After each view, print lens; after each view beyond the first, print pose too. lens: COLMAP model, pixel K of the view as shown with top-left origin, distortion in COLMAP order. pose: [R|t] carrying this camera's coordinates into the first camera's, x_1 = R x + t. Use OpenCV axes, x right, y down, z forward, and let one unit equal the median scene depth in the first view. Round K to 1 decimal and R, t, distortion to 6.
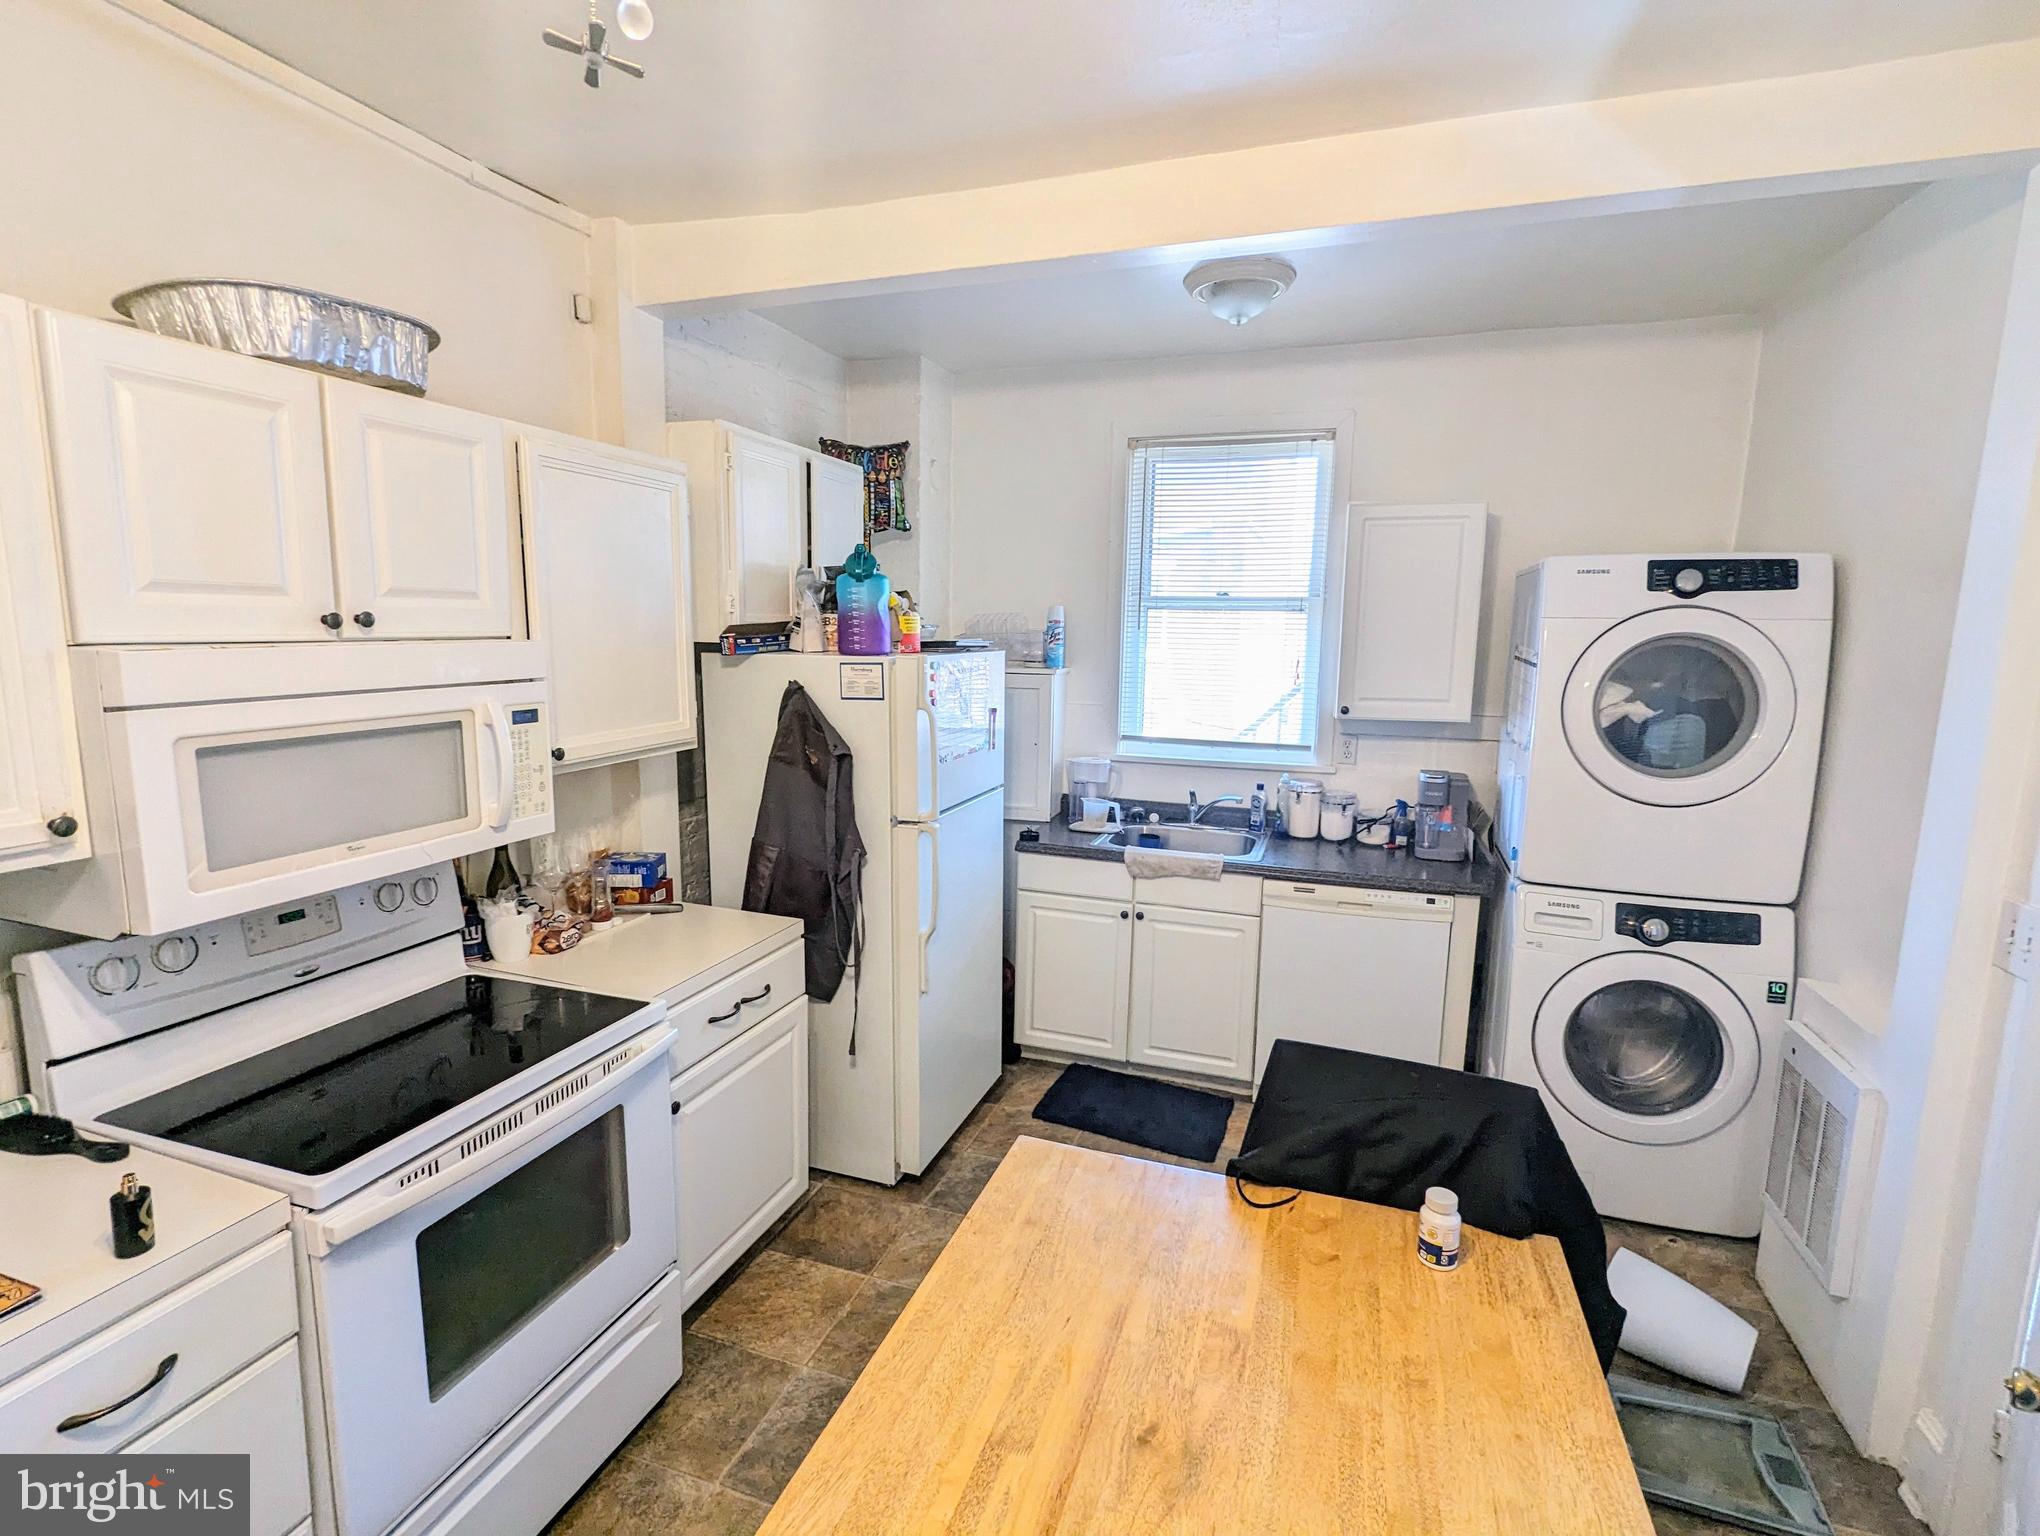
lens RADIAL K [[962.9, 0, 1017.1], [0, 962.9, 767.8], [0, 0, 1]] dist [-0.001988, 0.000678]
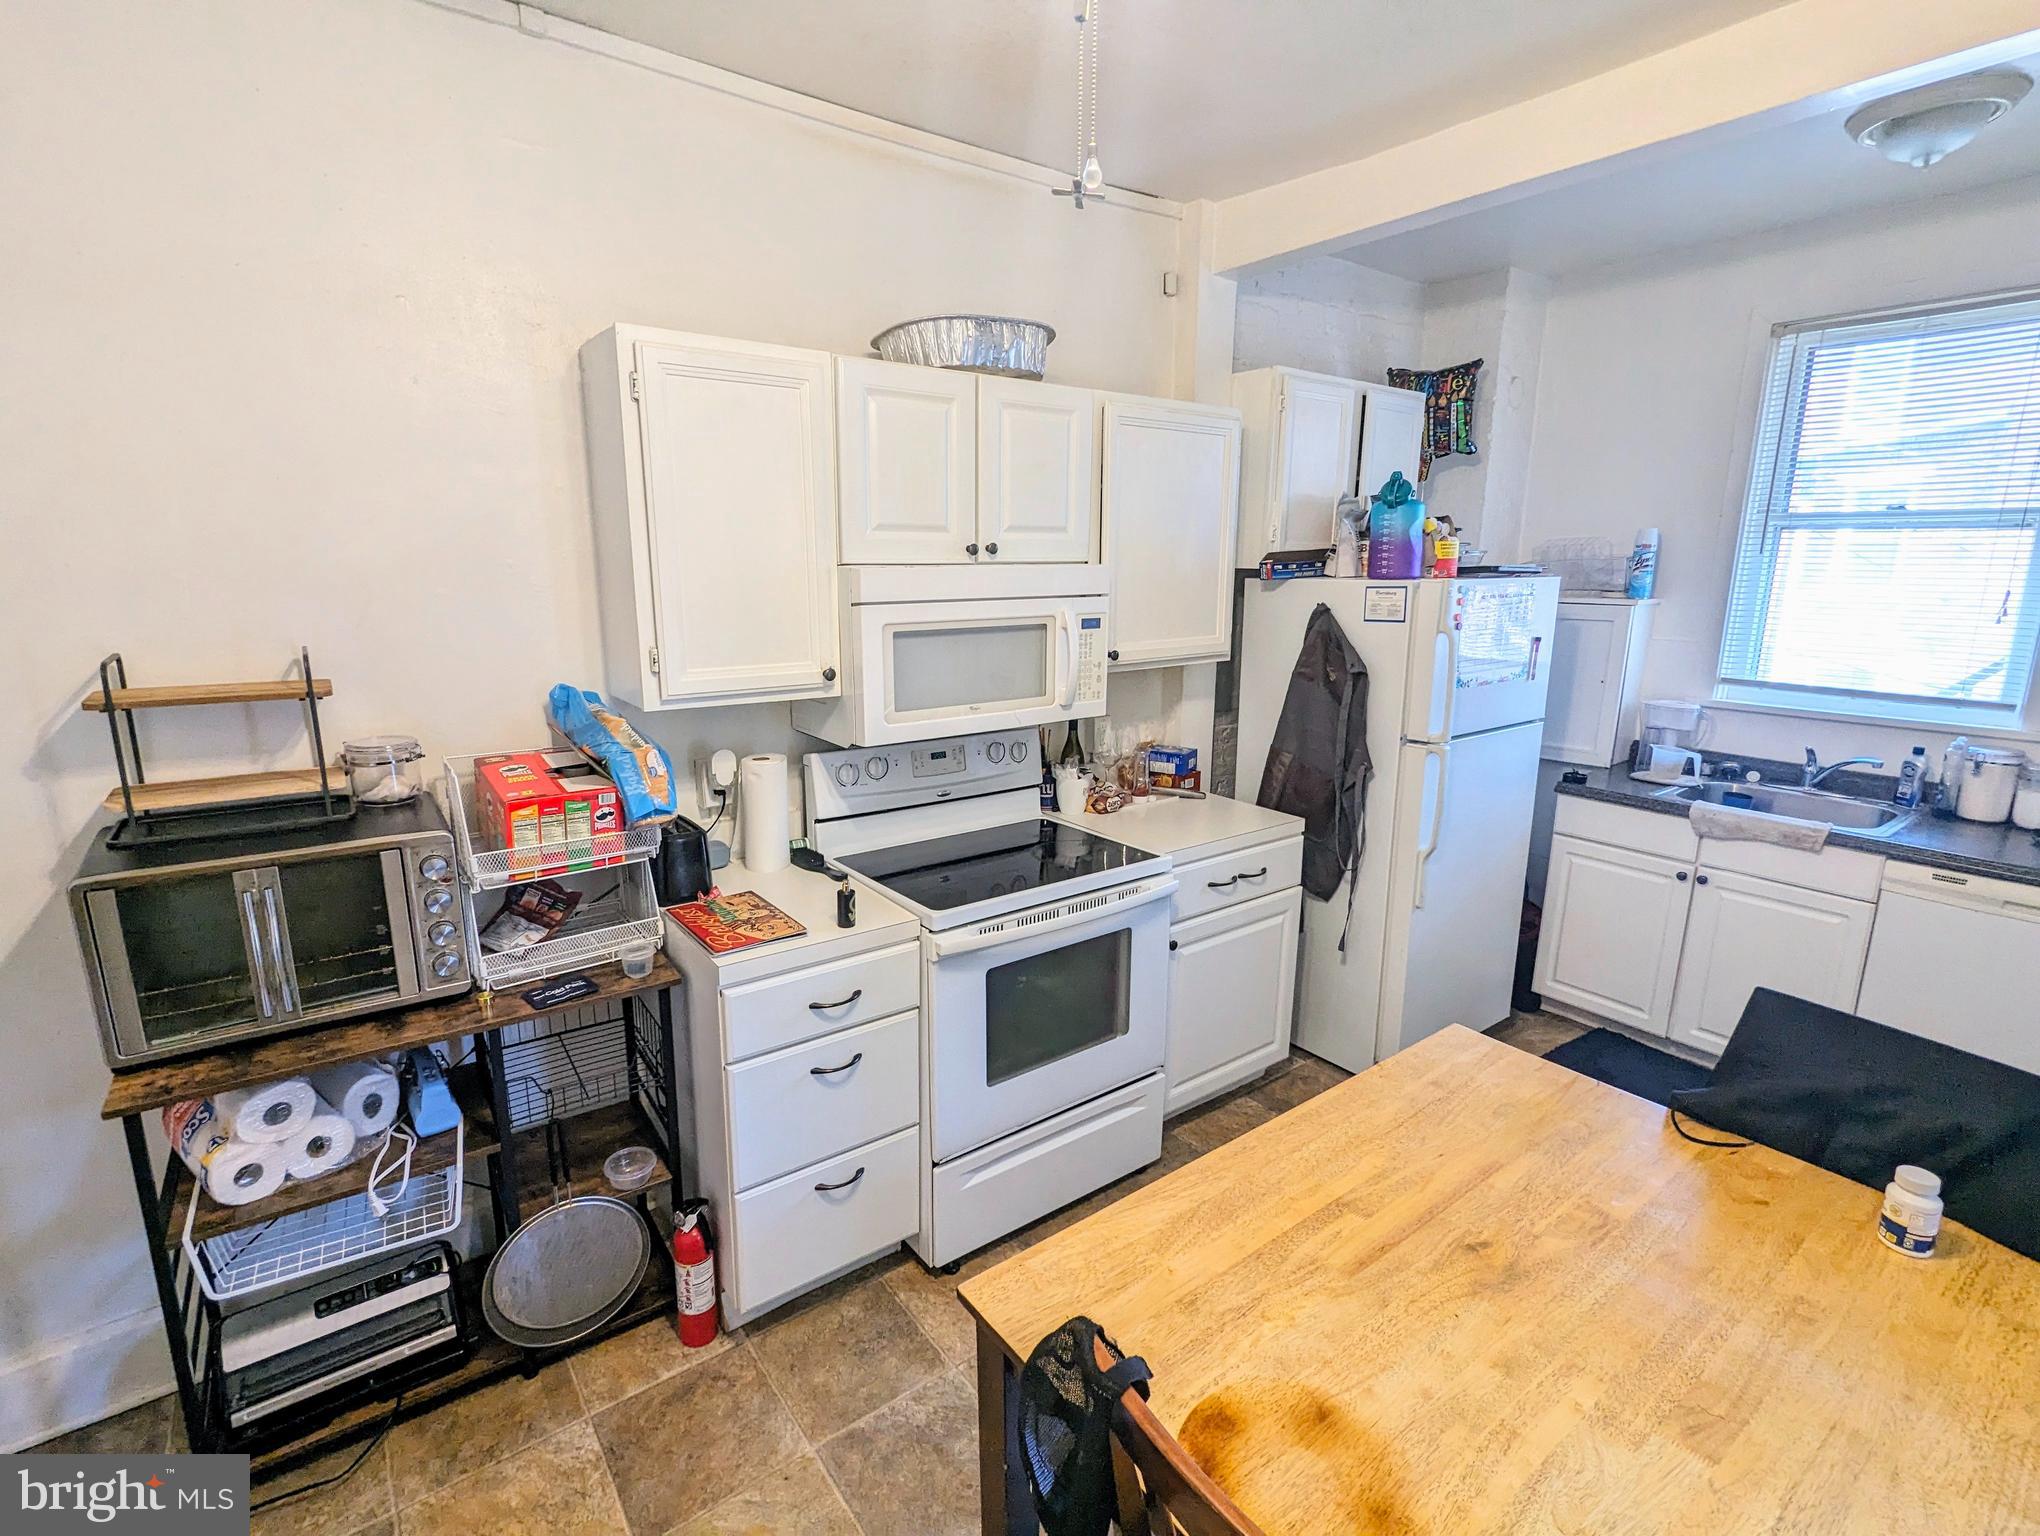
lens RADIAL K [[962.9, 0, 1017.1], [0, 962.9, 767.8], [0, 0, 1]] dist [-0.001988, 0.000678]
pose [[0.827848, 0.106805, -0.550691, 0.124762], [-0.071783, 0.993806, 0.084835, 0.032662], [0.556341, -0.030700, 0.830387, -0.122534]]
